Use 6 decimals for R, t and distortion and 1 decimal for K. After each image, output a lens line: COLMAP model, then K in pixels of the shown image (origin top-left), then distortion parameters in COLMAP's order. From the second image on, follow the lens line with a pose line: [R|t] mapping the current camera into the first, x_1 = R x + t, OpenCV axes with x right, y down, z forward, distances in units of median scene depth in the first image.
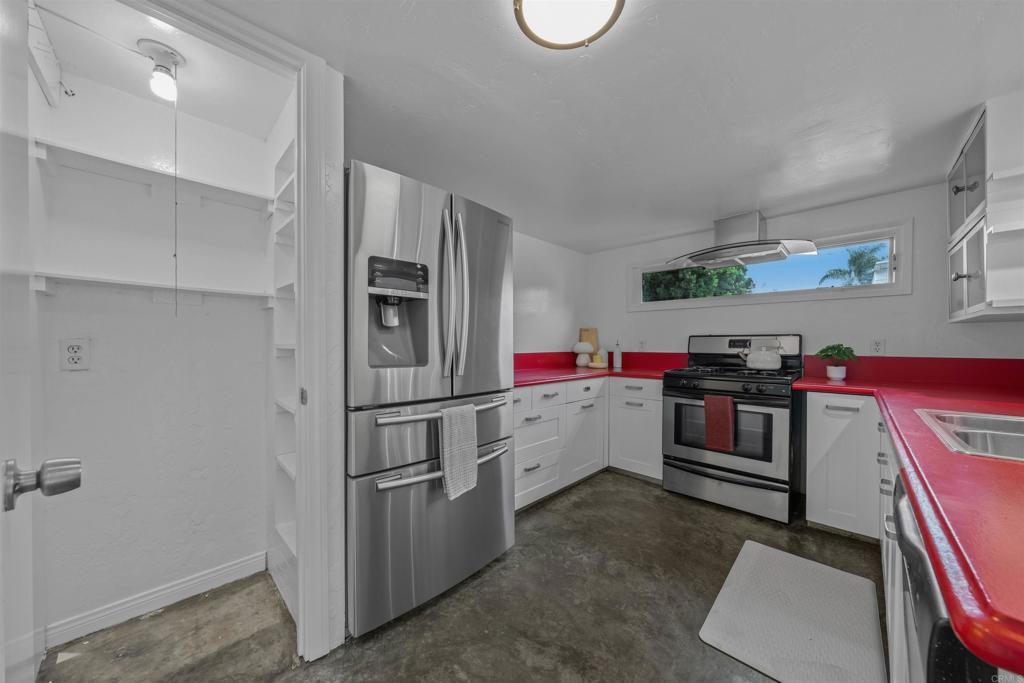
lens RADIAL K [[351.6, 0, 509.5], [0, 351.6, 346.0], [0, 0, 1]] dist [-0.000318, -0.000034]
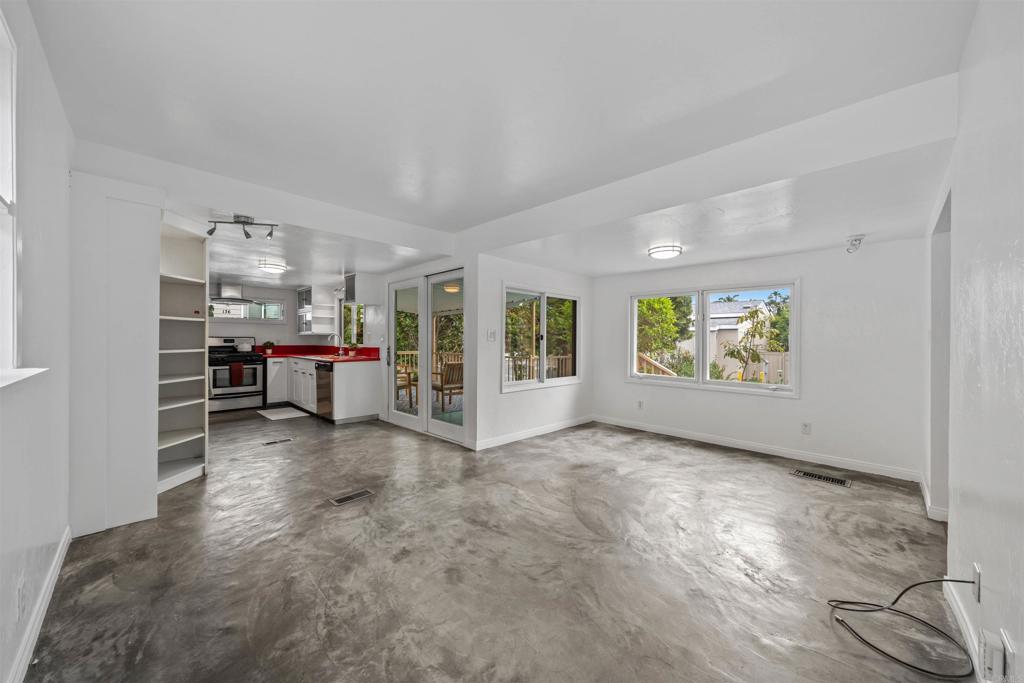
lens RADIAL K [[372.9, 0, 509.8], [0, 372.9, 341.2], [0, 0, 1]] dist [0.001002, 0.000079]
pose [[0.005569, -0.005082, 0.999972, -1.958892], [0.001449, 0.999986, 0.005074, -0.016603], [-0.999983, 0.001421, 0.005577, -0.889323]]
